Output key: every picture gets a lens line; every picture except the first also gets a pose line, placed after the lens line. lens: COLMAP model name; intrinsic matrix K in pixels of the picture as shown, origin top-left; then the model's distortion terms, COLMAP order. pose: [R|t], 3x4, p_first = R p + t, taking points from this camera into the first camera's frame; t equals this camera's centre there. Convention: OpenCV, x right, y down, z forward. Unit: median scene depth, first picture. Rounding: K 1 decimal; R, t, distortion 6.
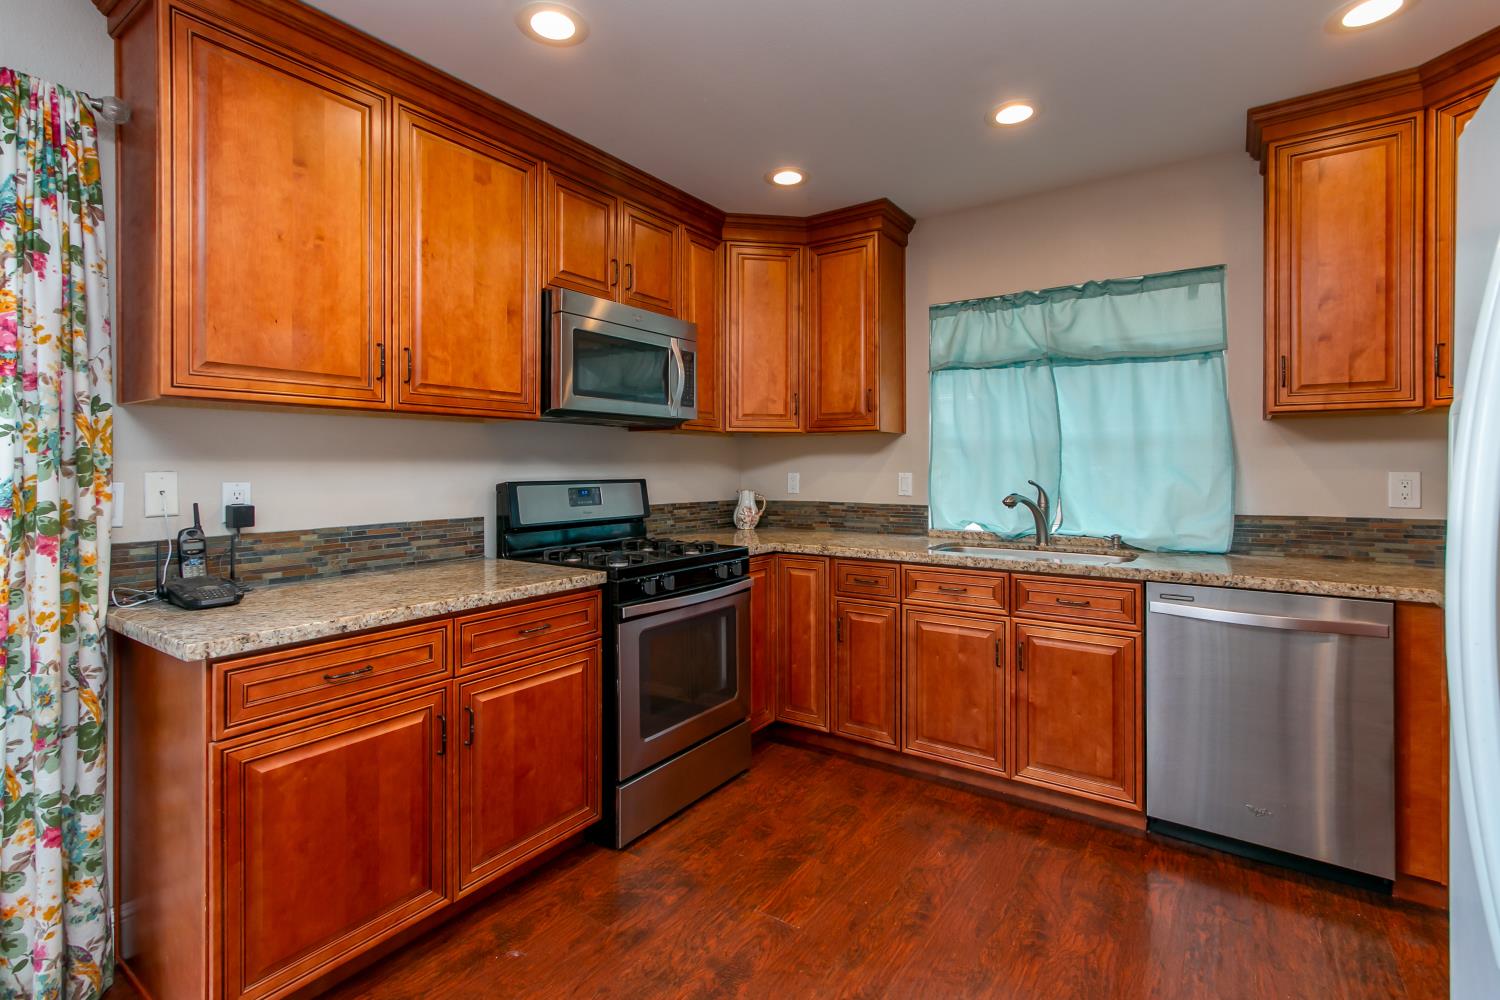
lens RADIAL K [[701.6, 0, 734.3], [0, 701.6, 469.3], [0, 0, 1]] dist [-0.003255, 0.006301]
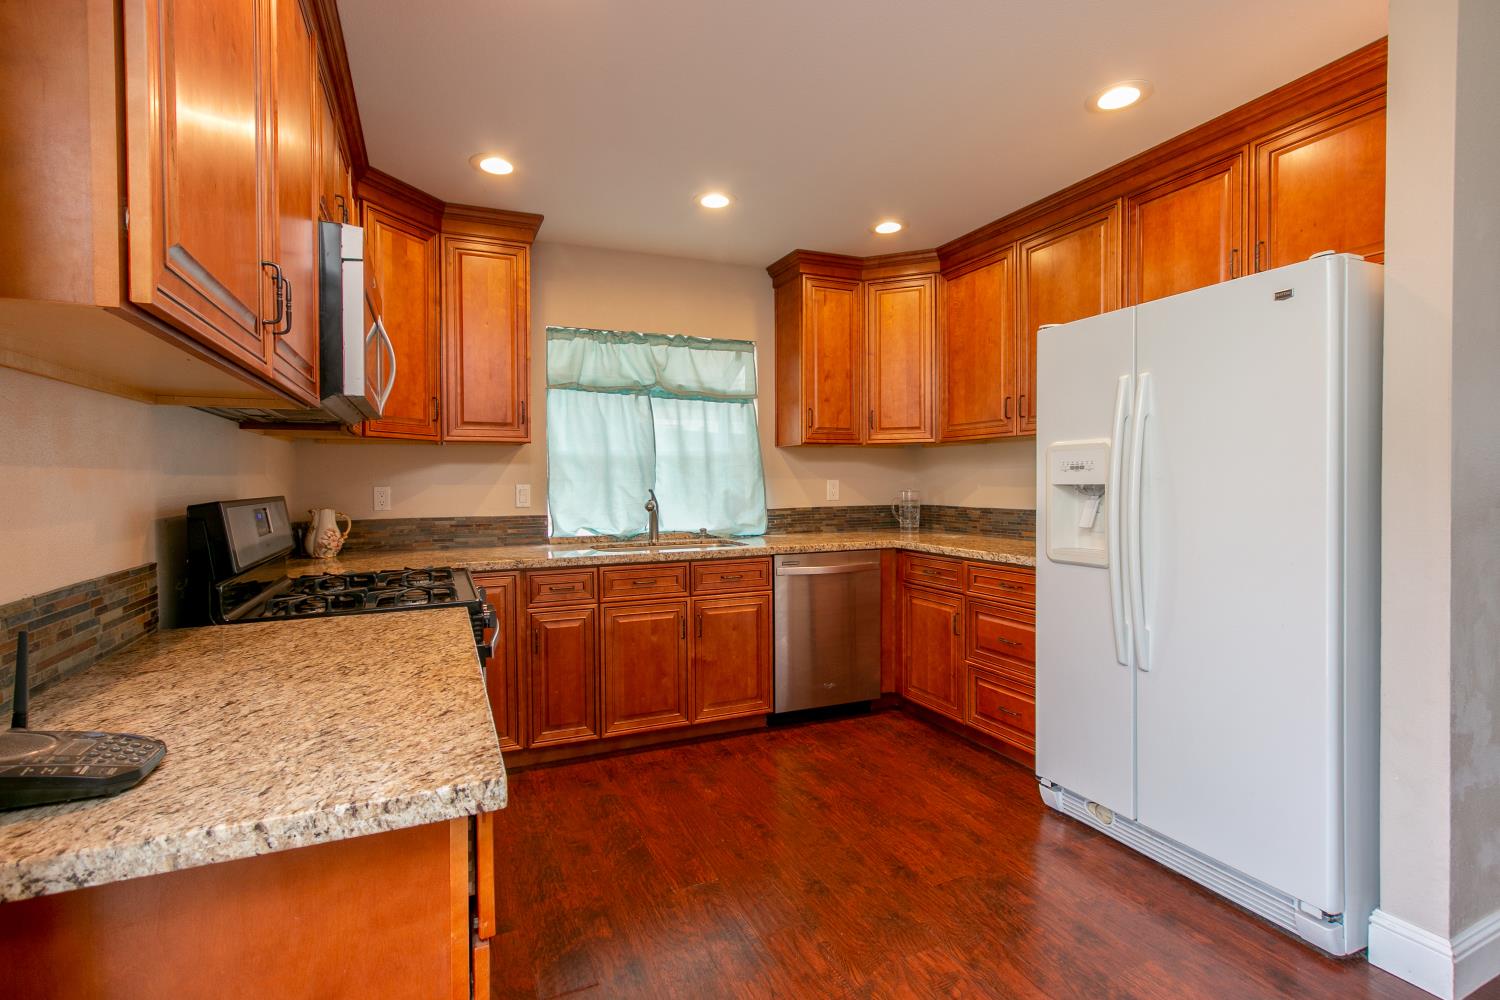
lens RADIAL K [[698.7, 0, 739.3], [0, 698.7, 485.7], [0, 0, 1]] dist [-0.001768, 0.000136]
pose [[0.522263, -0.012493, 0.852693, -0.630001], [0.009851, 0.999914, 0.008617, 0.001417], [-0.852728, 0.003900, 0.522341, 0.272927]]
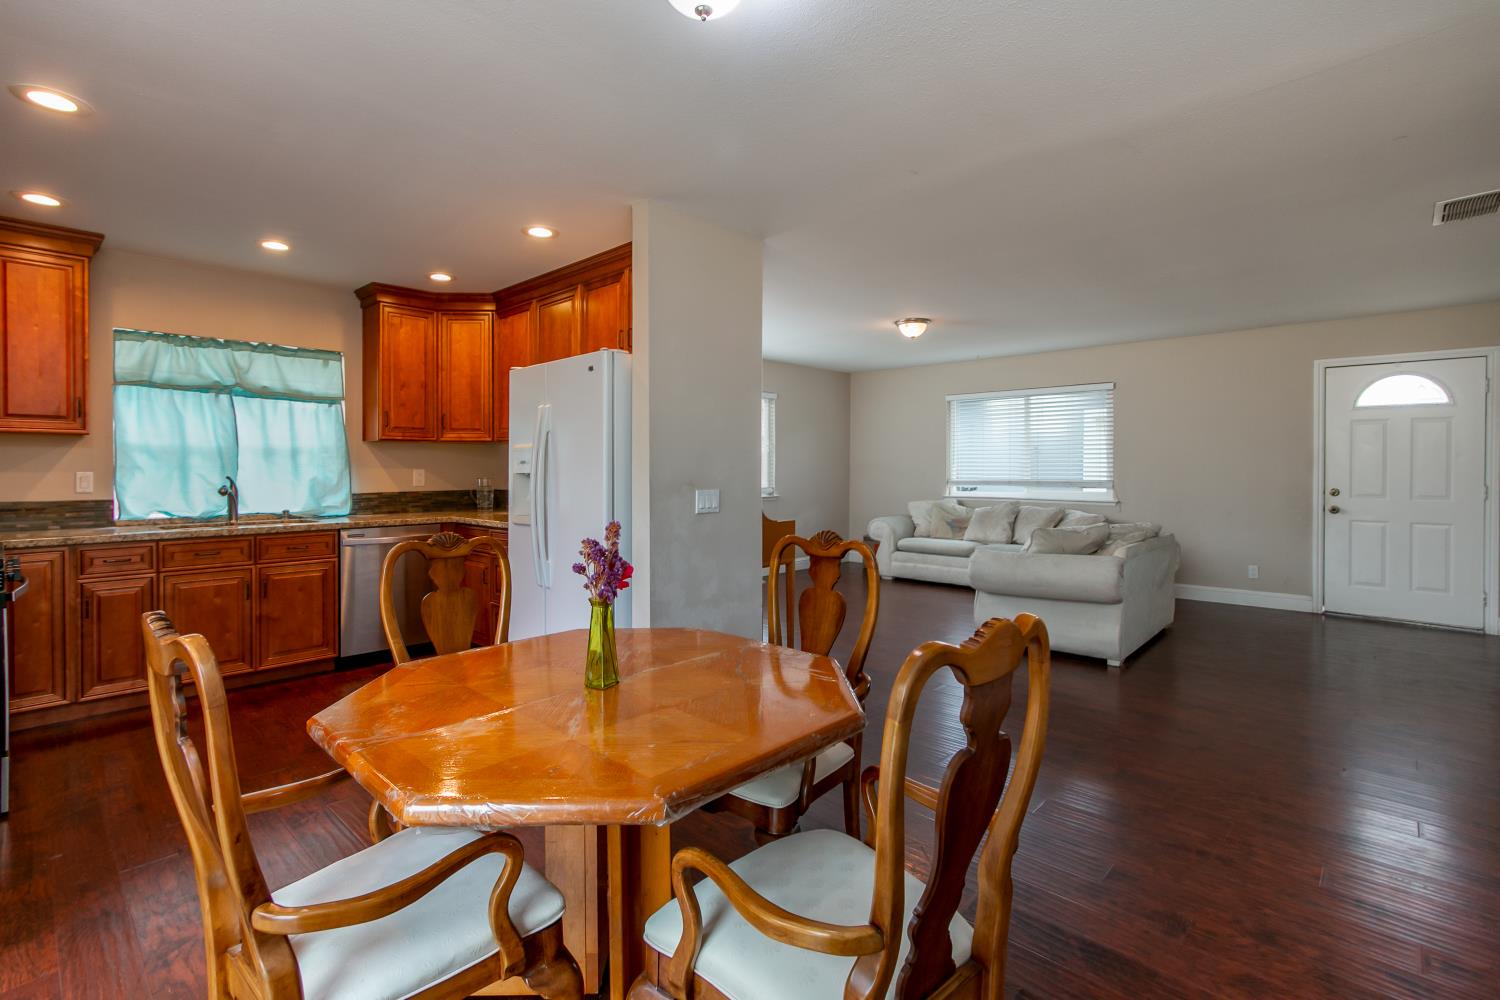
lens RADIAL K [[701.6, 0, 734.3], [0, 701.6, 469.3], [0, 0, 1]] dist [-0.003255, 0.006301]
pose [[0.158476, -0.002095, 0.987361, -0.952328], [0.002942, 0.999994, 0.001650, 0.003388], [-0.987358, 0.002643, 0.158481, -0.270197]]
